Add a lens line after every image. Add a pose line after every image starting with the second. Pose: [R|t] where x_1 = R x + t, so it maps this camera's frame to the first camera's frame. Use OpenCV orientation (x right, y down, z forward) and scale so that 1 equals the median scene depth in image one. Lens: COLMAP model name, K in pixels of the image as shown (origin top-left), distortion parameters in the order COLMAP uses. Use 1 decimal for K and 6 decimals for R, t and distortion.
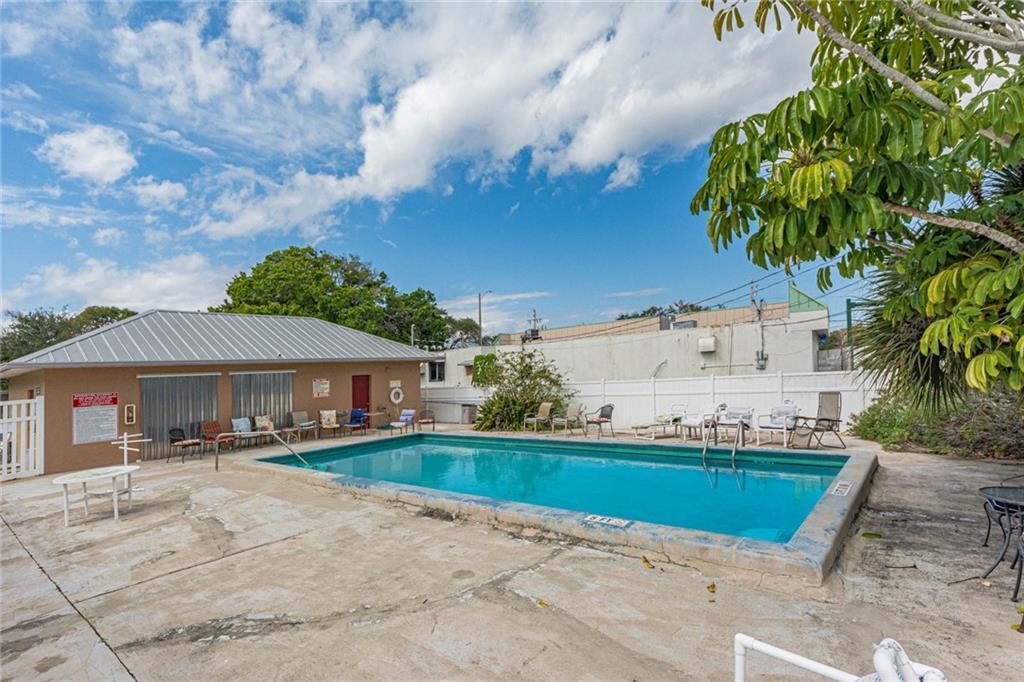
lens RADIAL K [[504.0, 0, 512.0], [0, 504.0, 341.0], [0, 0, 1]] dist [0.000643, 0.000035]
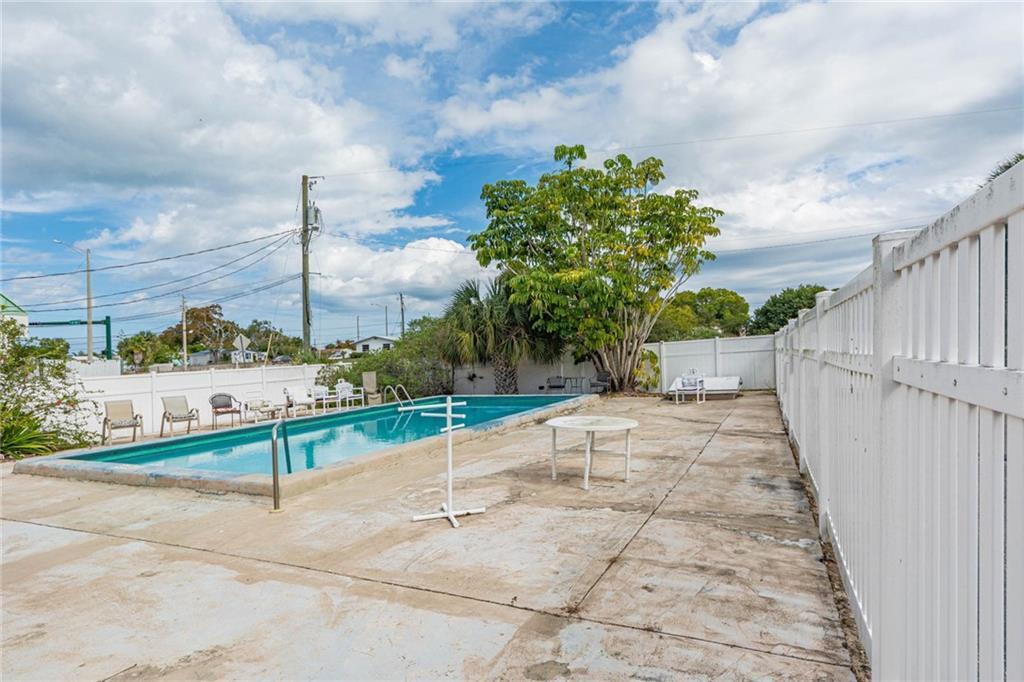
lens RADIAL K [[546.6, 0, 512.3], [0, 546.6, 353.4], [0, 0, 1]] dist [0.000342, 0.000207]
pose [[-0.237986, 0.069259, 0.968796, -1.768913], [-0.002746, 0.997402, -0.071979, 0.246173], [-0.971265, -0.019790, -0.237177, 1.457411]]
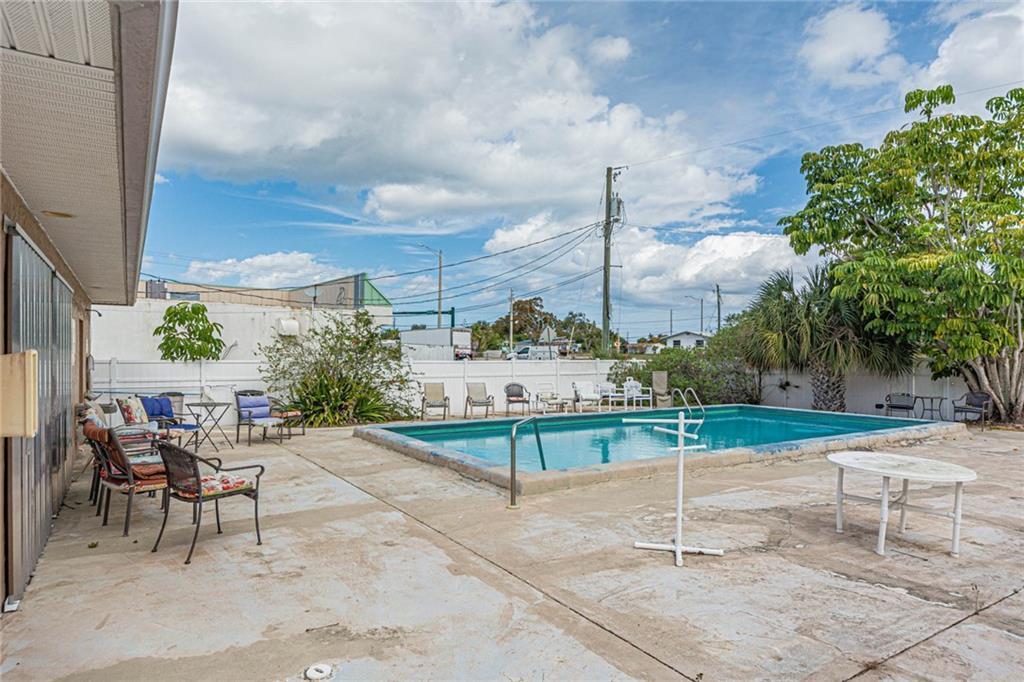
lens RADIAL K [[585.4, 0, 512.0], [0, 585.4, 341.0], [0, 0, 1]] dist [-0.001060, -0.001042]
pose [[0.293003, 0.083755, 0.952436, -1.742486], [-0.085329, 0.994471, -0.061201, 0.228913], [-0.952296, -0.063338, 0.298529, 1.359008]]
